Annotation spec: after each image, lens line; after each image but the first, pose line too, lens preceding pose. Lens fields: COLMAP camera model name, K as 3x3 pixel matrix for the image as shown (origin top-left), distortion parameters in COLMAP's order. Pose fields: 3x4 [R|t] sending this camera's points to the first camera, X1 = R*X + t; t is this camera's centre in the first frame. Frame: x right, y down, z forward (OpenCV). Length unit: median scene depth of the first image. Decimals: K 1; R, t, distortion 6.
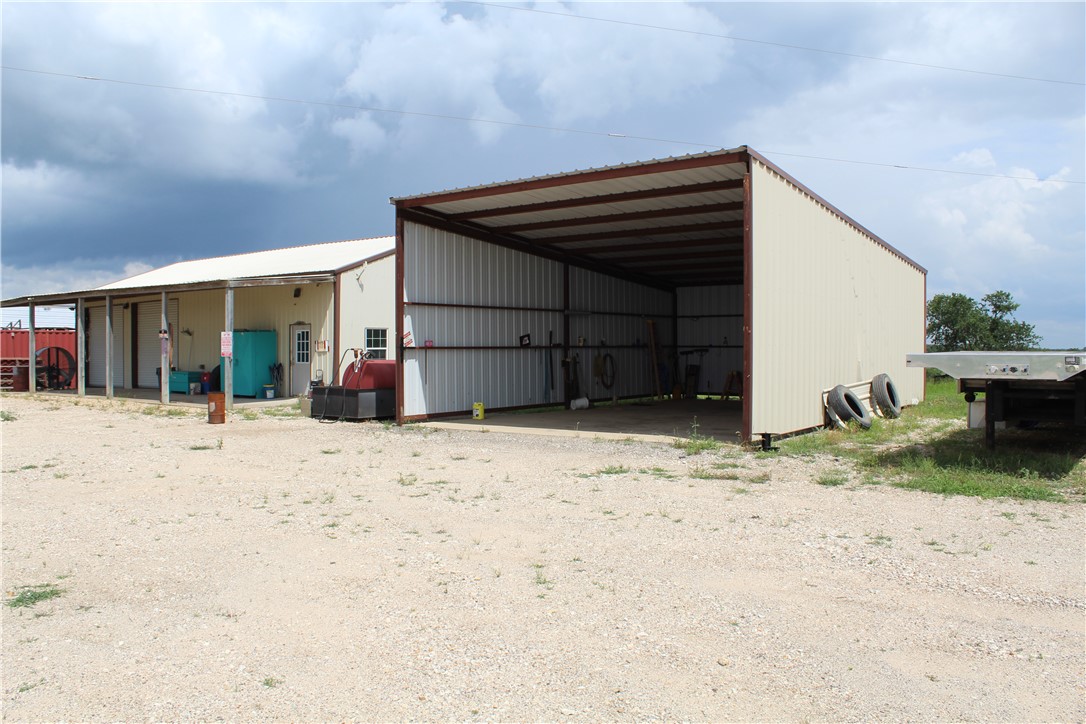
lens RADIAL K [[923.5, 0, 530.2], [0, 923.5, 351.0], [0, 0, 1]] dist [-0.161344, 0.164384]
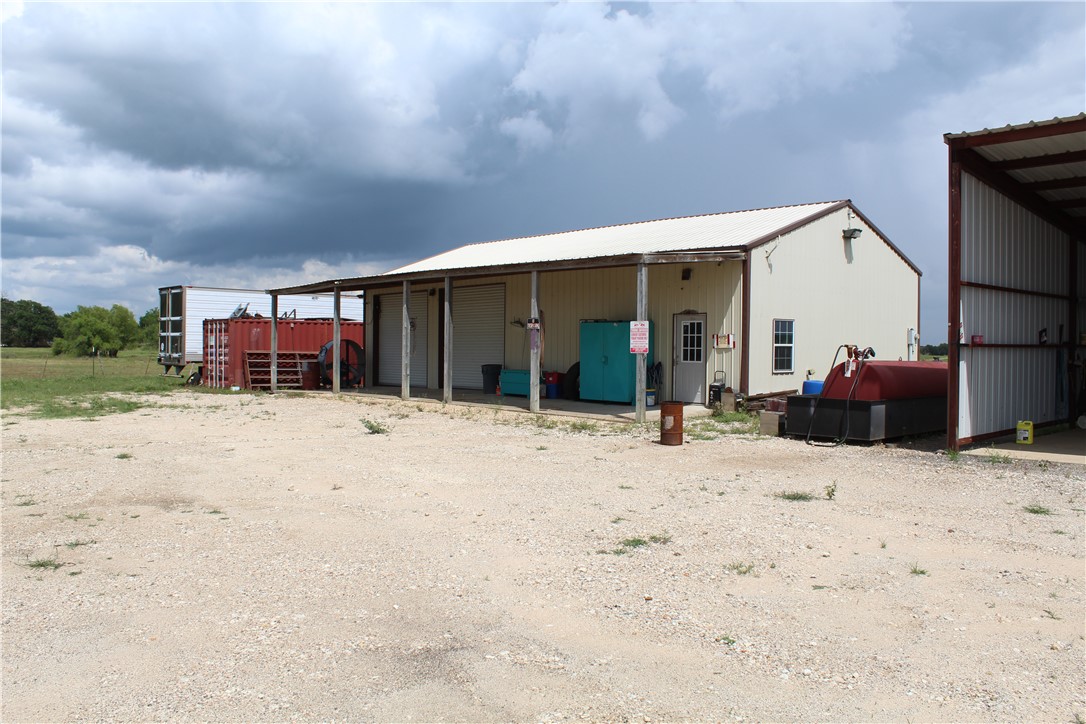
lens RADIAL K [[905.6, 0, 526.9], [0, 905.6, 364.9], [0, 0, 1]] dist [-0.095256, 0.004915]
pose [[0.985238, 0.013205, -0.170682, -0.253700], [-0.010004, 0.999758, 0.019602, 0.001518], [0.170900, -0.017605, 0.985131, 0.194475]]
